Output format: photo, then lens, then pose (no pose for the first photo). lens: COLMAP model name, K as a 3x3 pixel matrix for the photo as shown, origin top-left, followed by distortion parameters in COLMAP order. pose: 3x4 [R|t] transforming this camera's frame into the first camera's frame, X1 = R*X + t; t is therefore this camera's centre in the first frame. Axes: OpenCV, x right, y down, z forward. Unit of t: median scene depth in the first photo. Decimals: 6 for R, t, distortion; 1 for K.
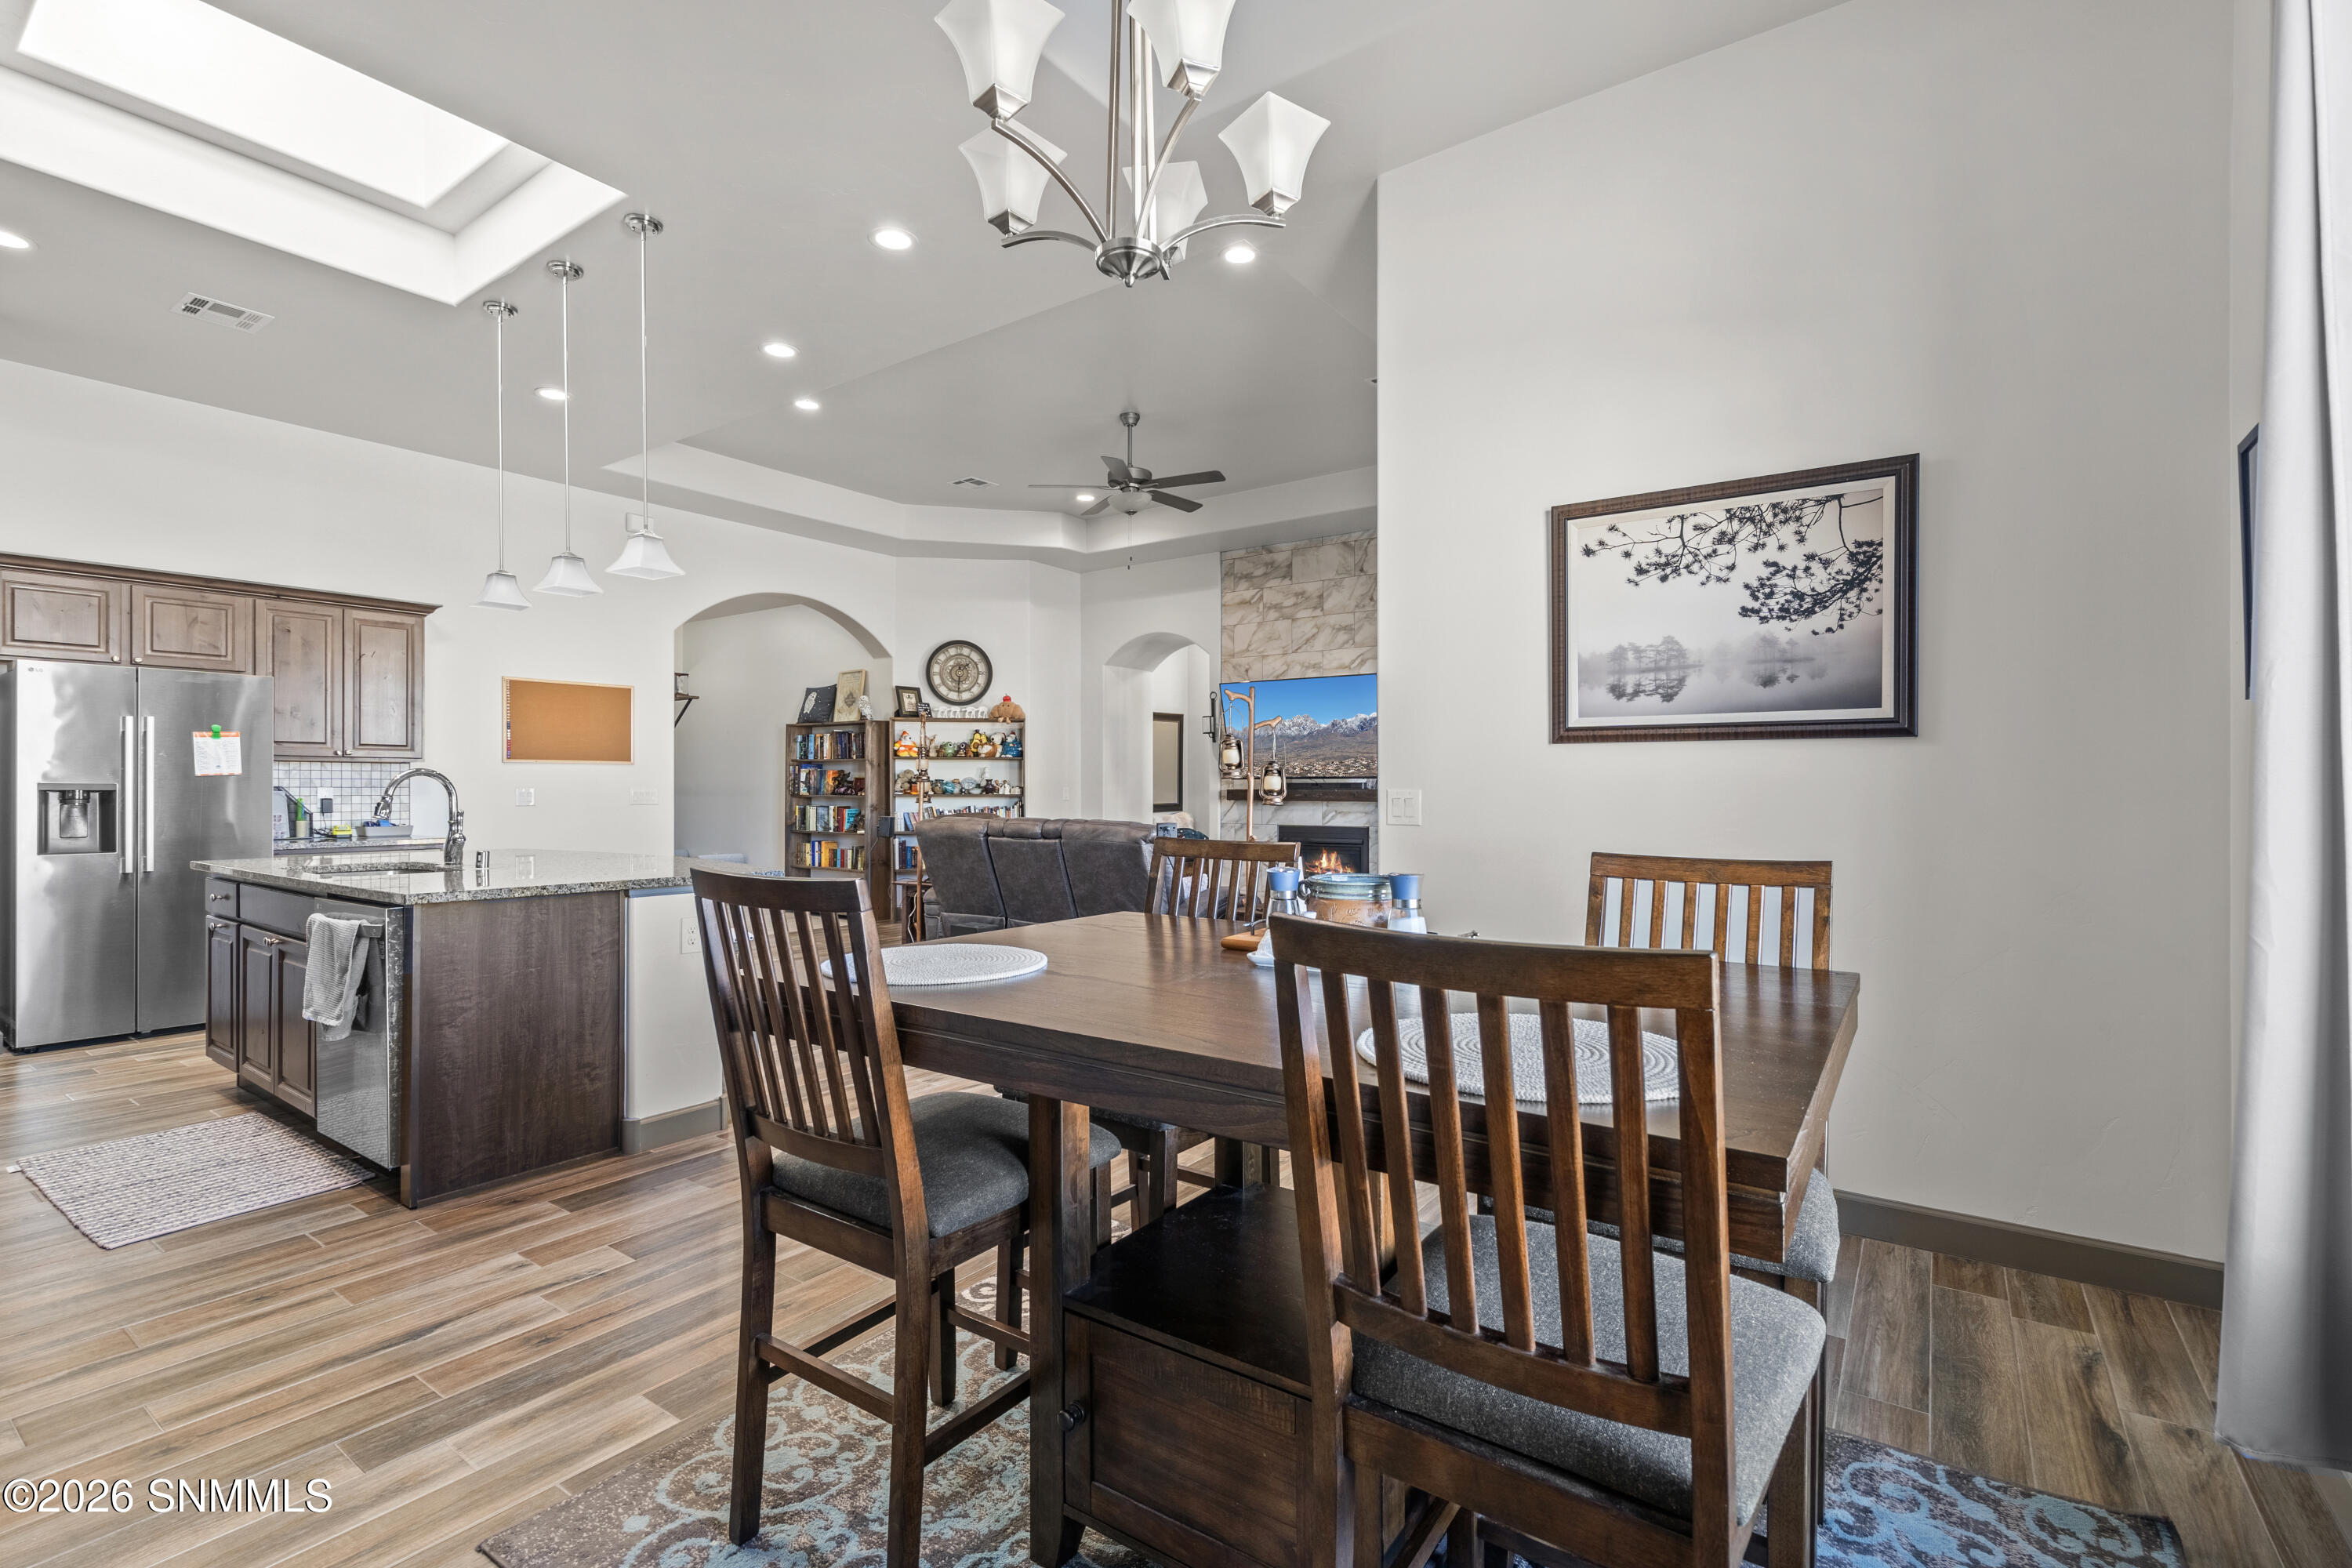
lens RADIAL K [[1089.5, 0, 1156.0], [0, 1089.5, 787.5], [0, 0, 1]] dist [-0.005454, 0.004172]
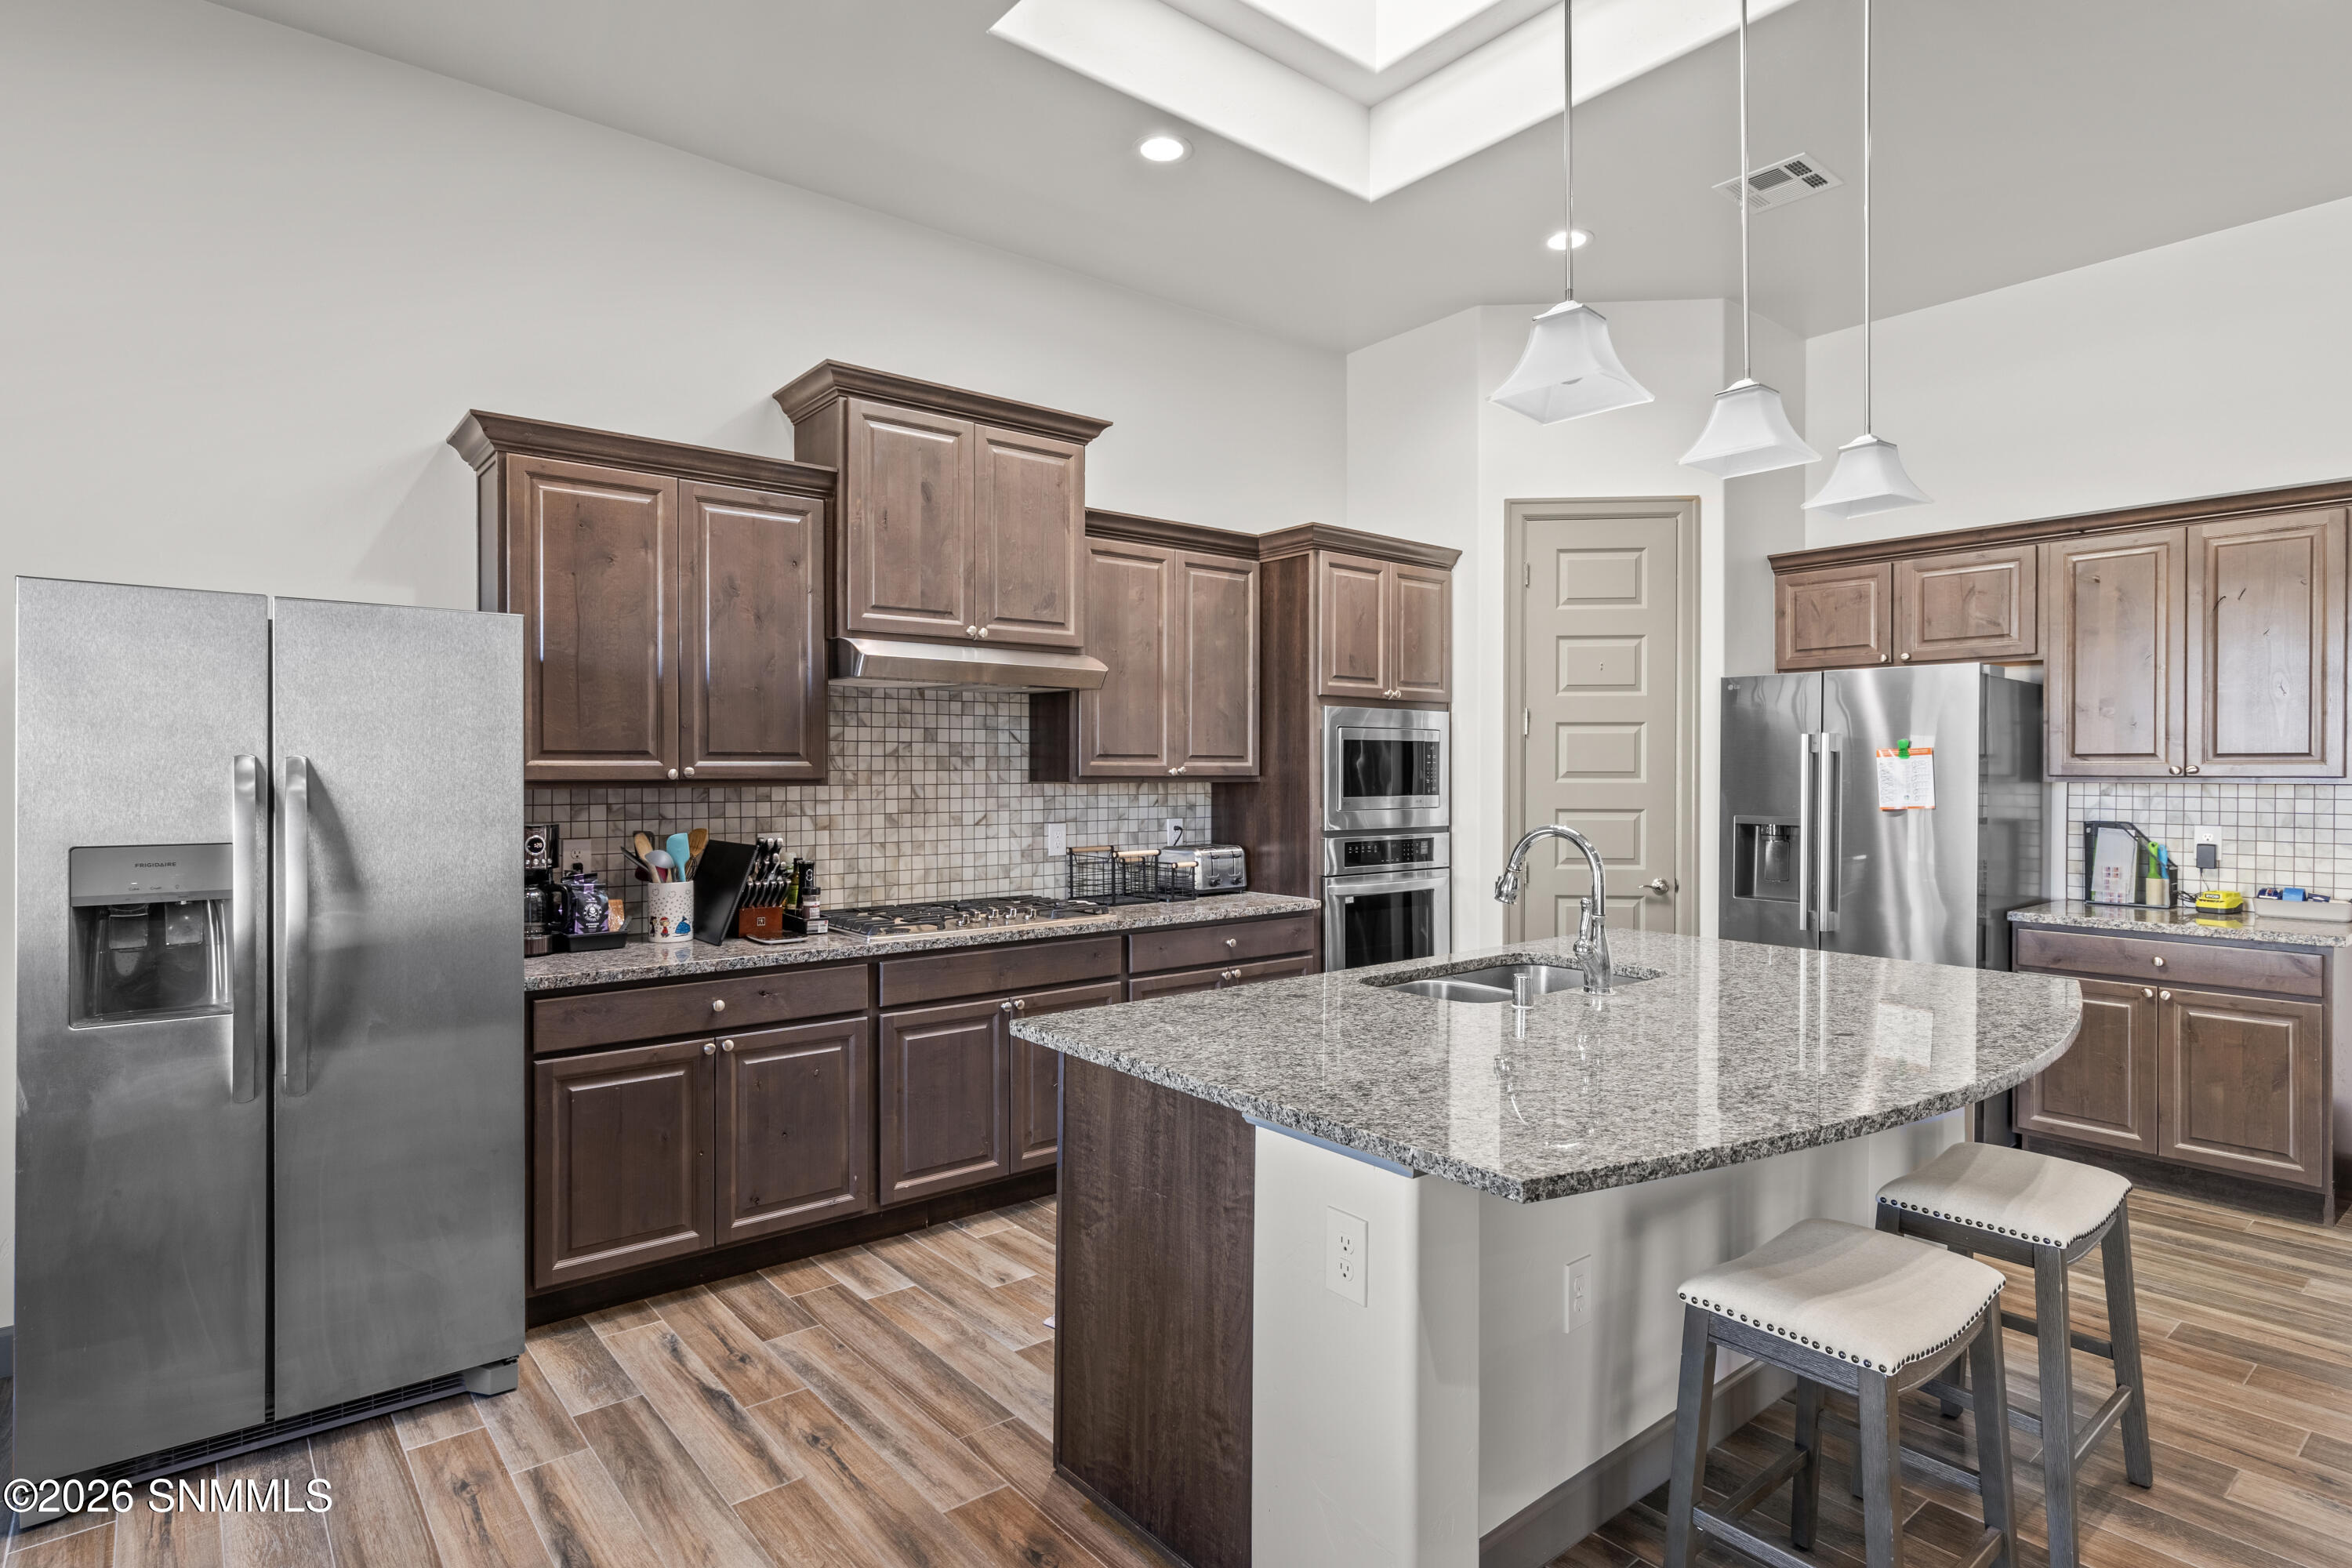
lens RADIAL K [[1210.7, 0, 1177.3], [0, 1210.7, 774.2], [0, 0, 1]] dist [-0.003809, 0.006338]
pose [[-0.239088, 0.001140, -0.970997, 0.018158], [-0.000460, 0.999999, 0.001288, -0.021680], [0.970998, 0.000755, -0.239087, 0.449172]]
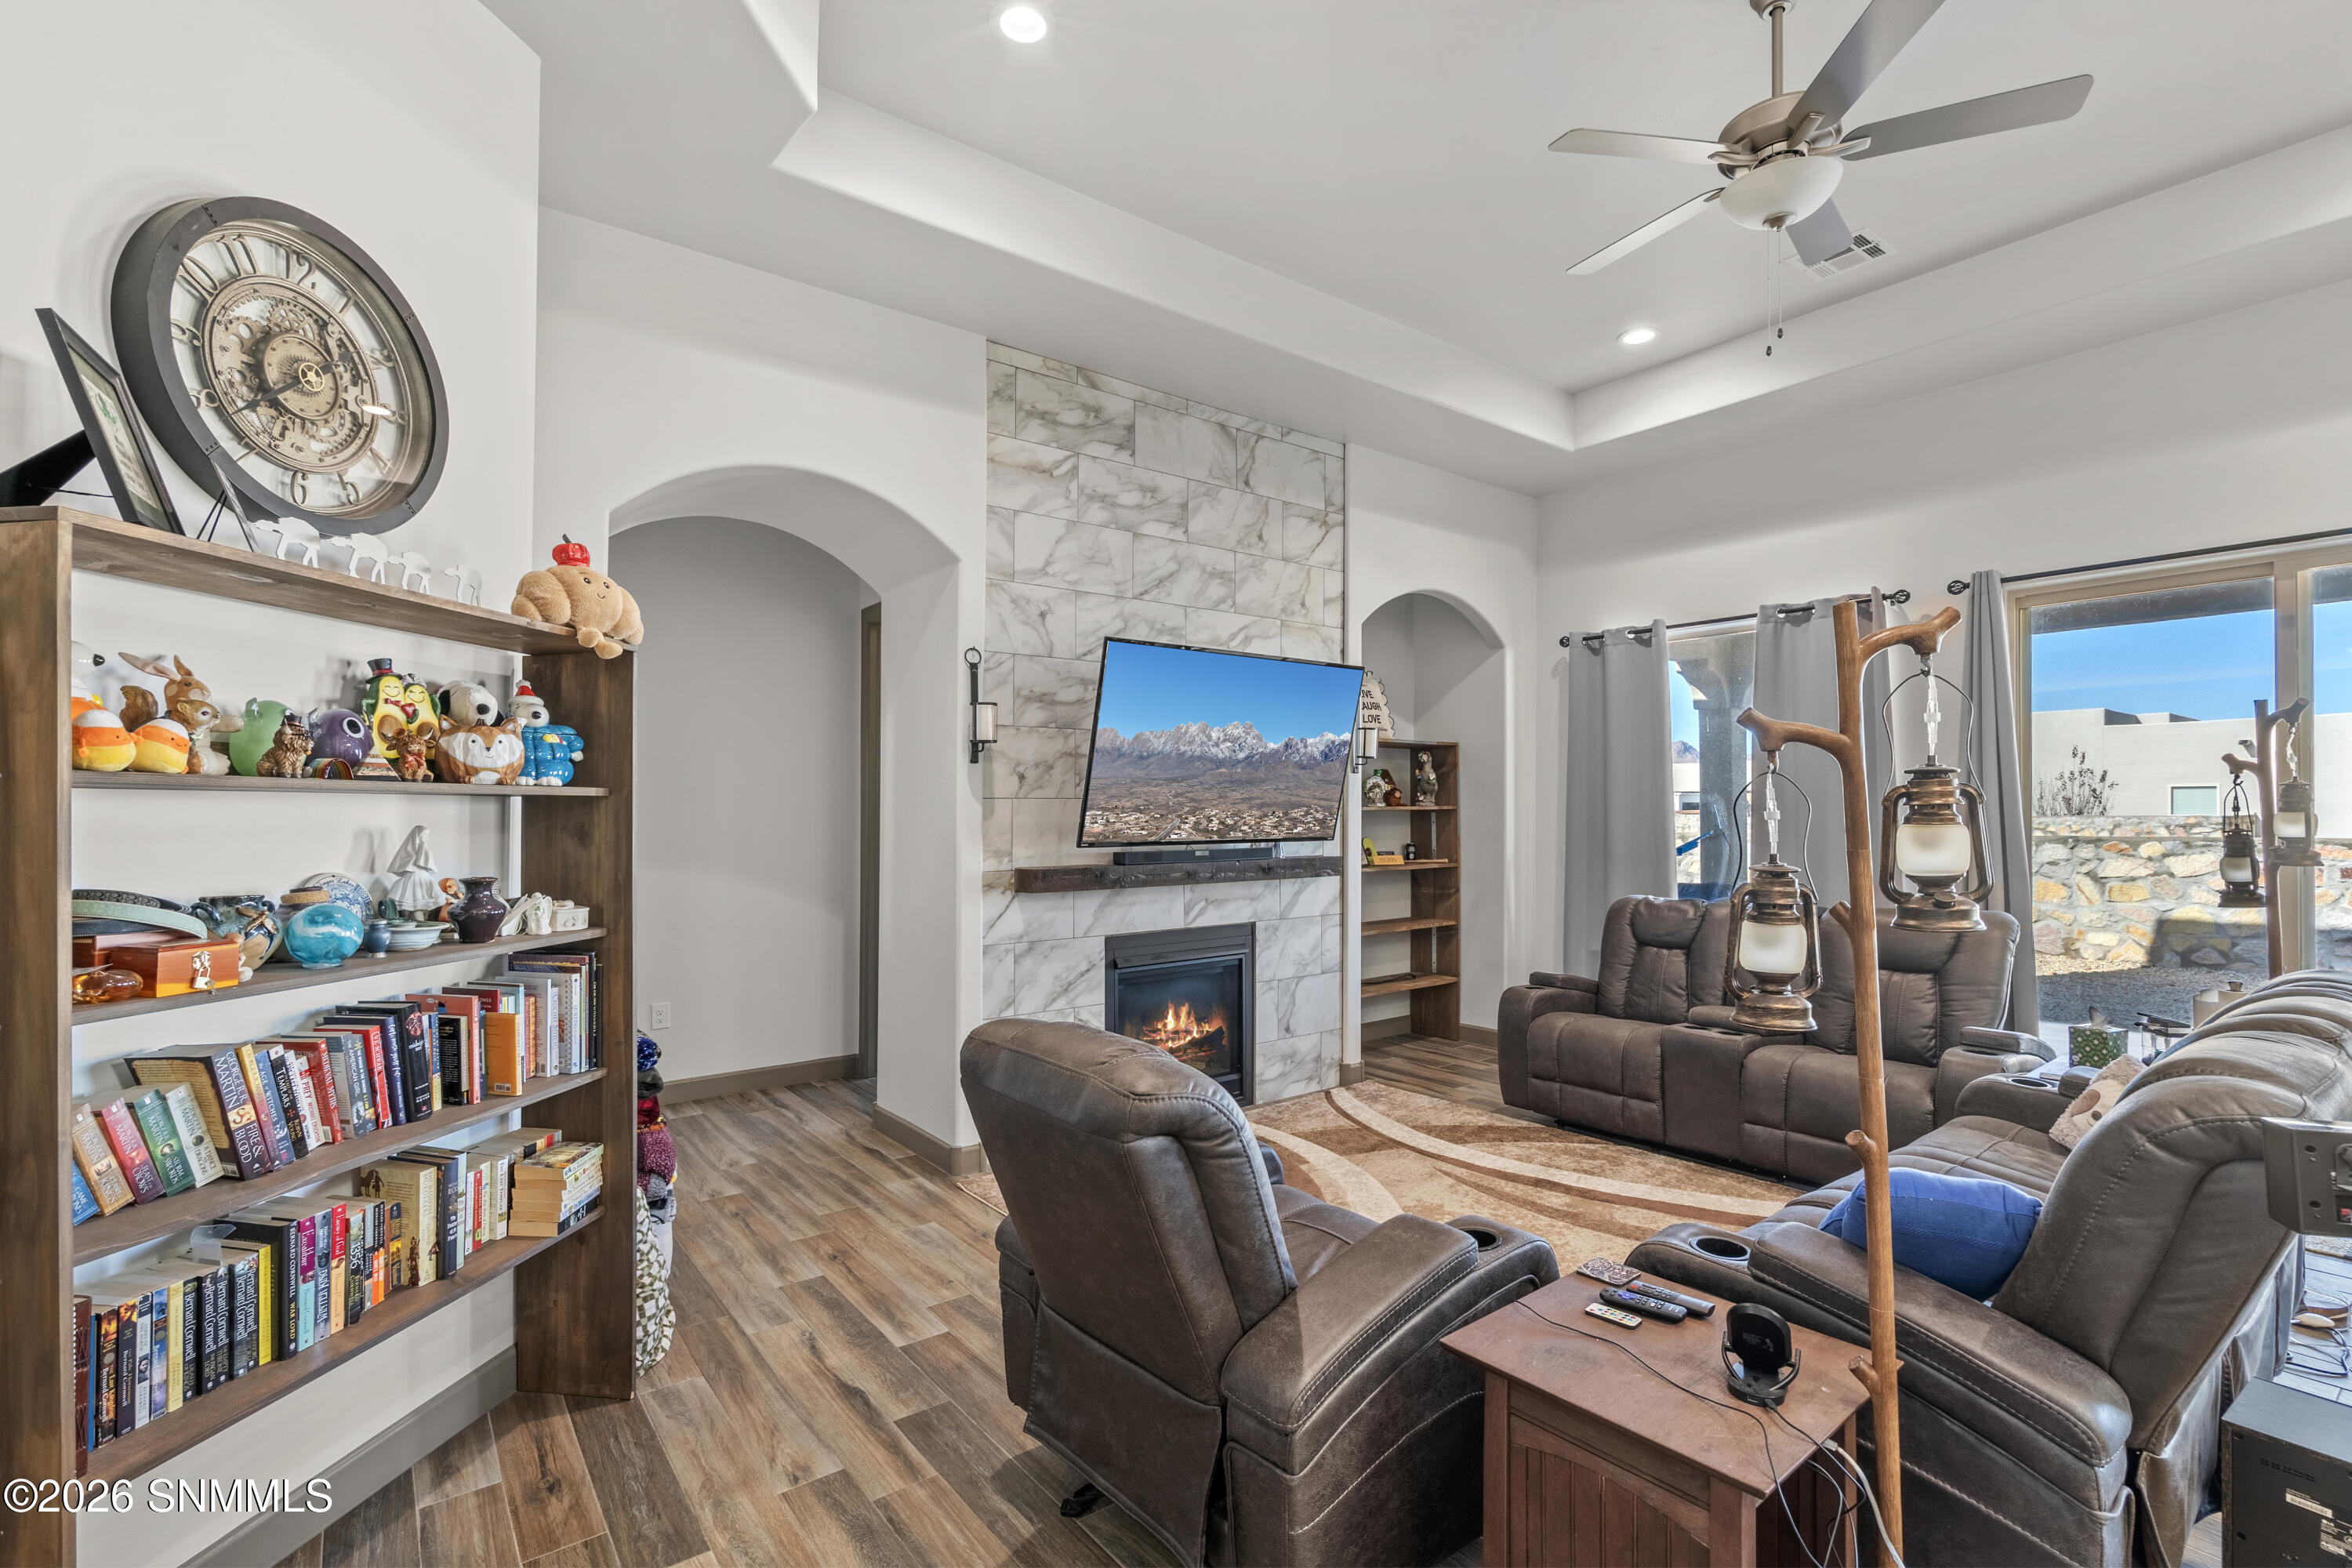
lens RADIAL K [[1089.5, 0, 1198.7], [0, 1089.5, 793.2], [0, 0, 1]] dist [-0.005454, 0.004172]
pose [[0.255608, 0.014134, 0.966677, -0.386767], [0.005351, 0.999857, -0.016034, -0.024468], [-0.966766, 0.009271, 0.255496, 0.892464]]
